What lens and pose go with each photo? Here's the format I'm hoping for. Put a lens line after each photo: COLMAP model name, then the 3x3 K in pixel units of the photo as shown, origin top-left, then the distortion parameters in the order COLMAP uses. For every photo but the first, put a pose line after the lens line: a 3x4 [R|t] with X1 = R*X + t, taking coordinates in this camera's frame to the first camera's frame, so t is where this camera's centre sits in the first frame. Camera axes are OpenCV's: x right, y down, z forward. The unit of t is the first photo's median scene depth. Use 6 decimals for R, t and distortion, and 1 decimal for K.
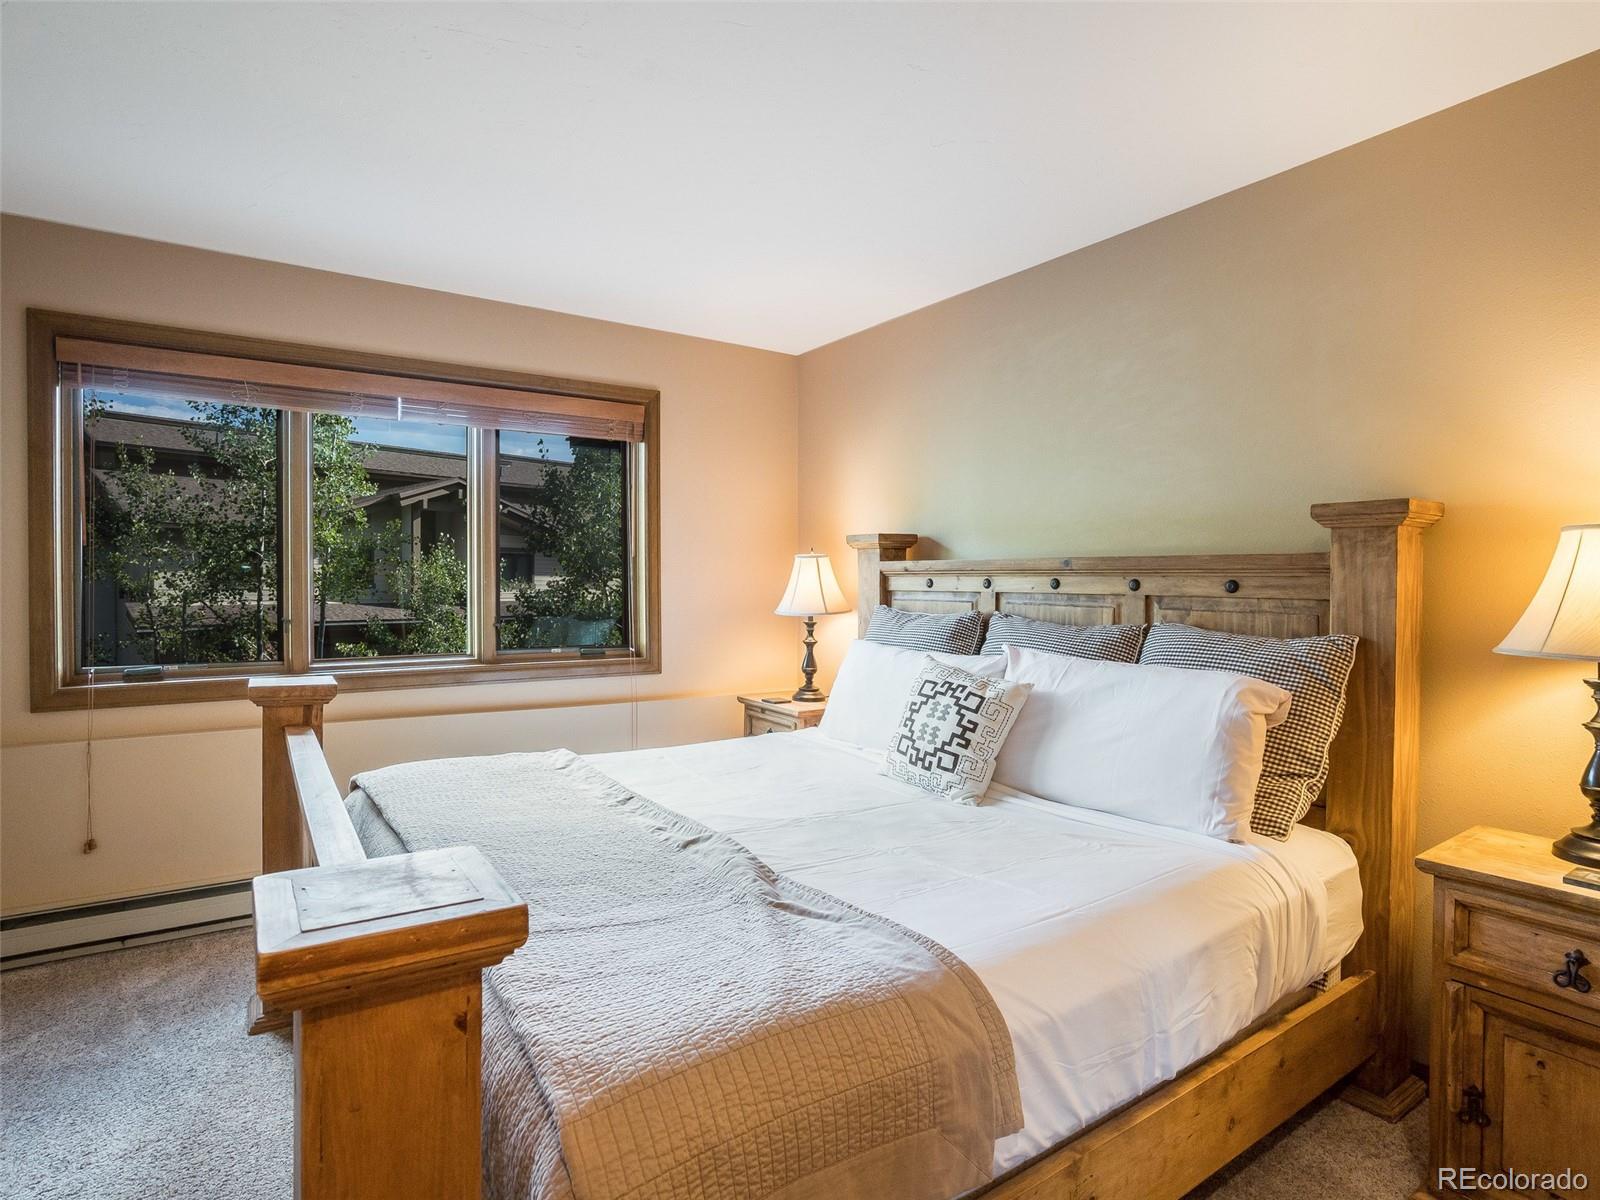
lens RADIAL K [[857.1, 0, 797.3], [0, 857.1, 595.6], [0, 0, 1]] dist [-0.065512, 0.037024]
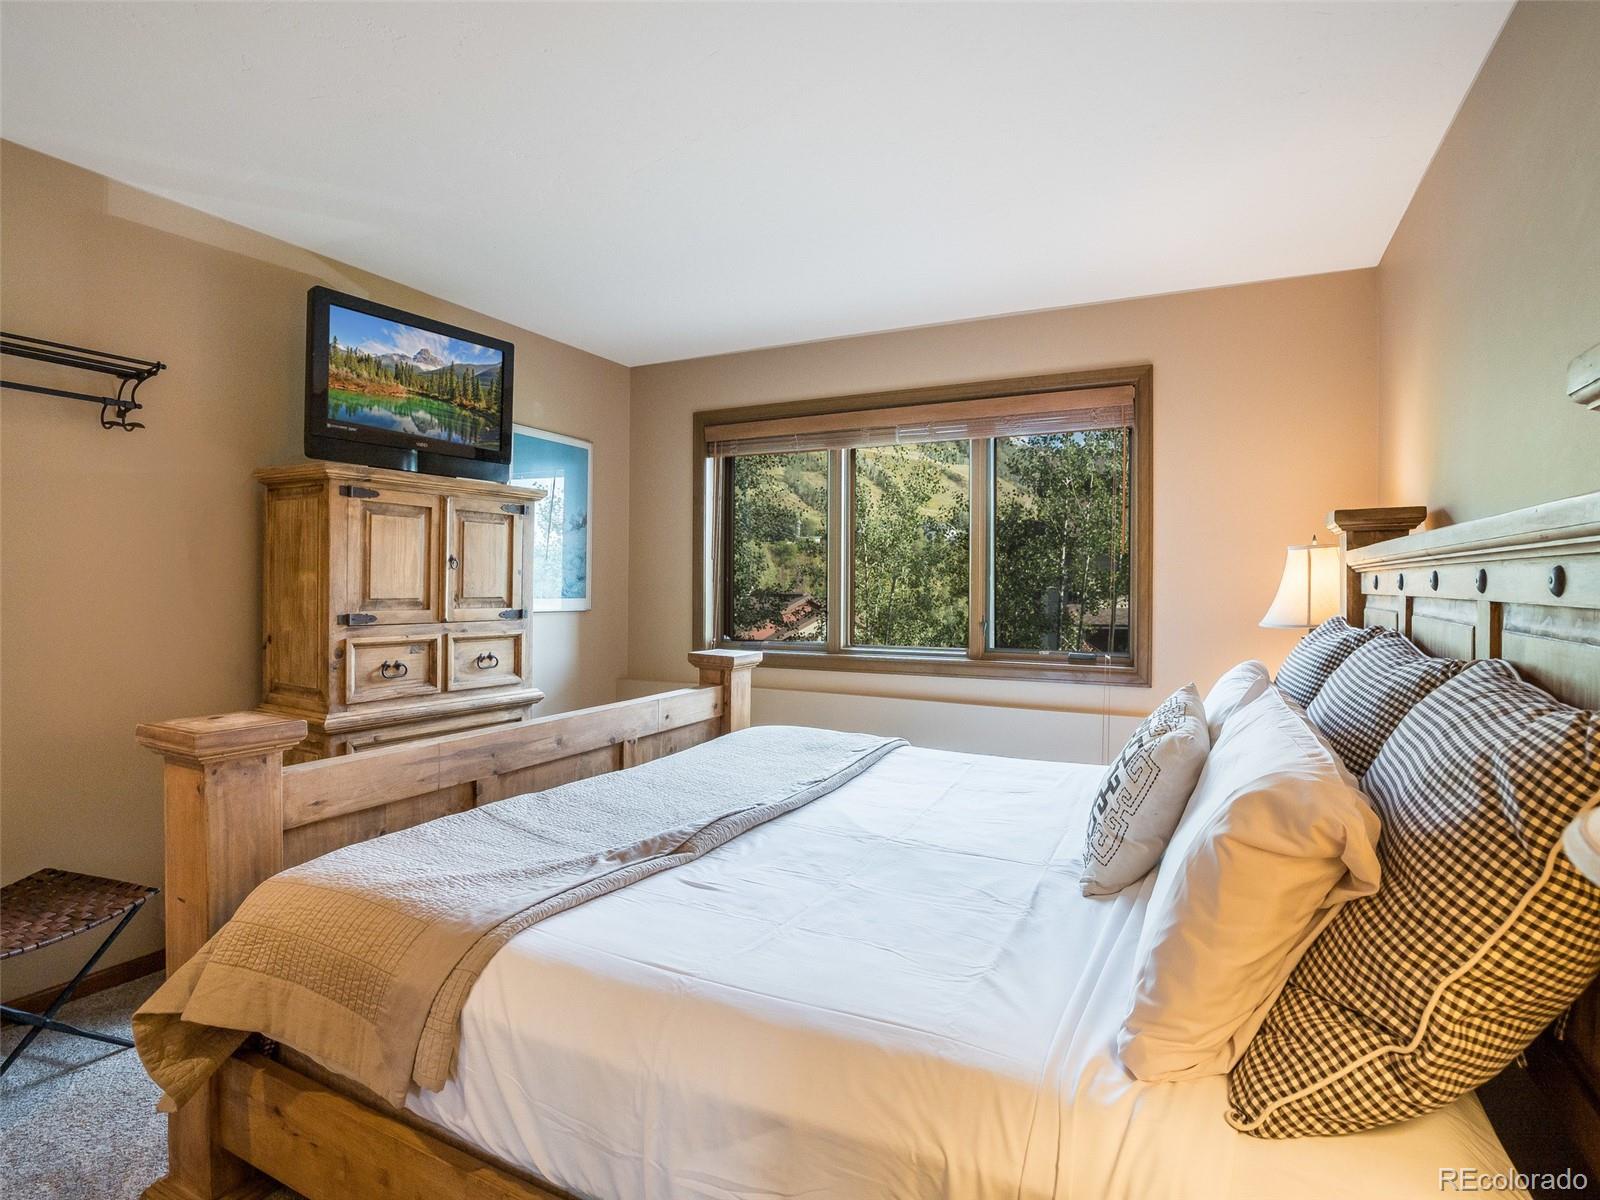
lens RADIAL K [[849.6, 0, 802.6], [0, 849.6, 579.4], [0, 0, 1]] dist [-0.067189, 0.023971]
pose [[0.469265, -0.005205, -0.883042, 0.712923], [-0.019940, 0.999665, -0.016489, 0.003391], [0.882832, 0.025346, 0.469004, 0.467876]]
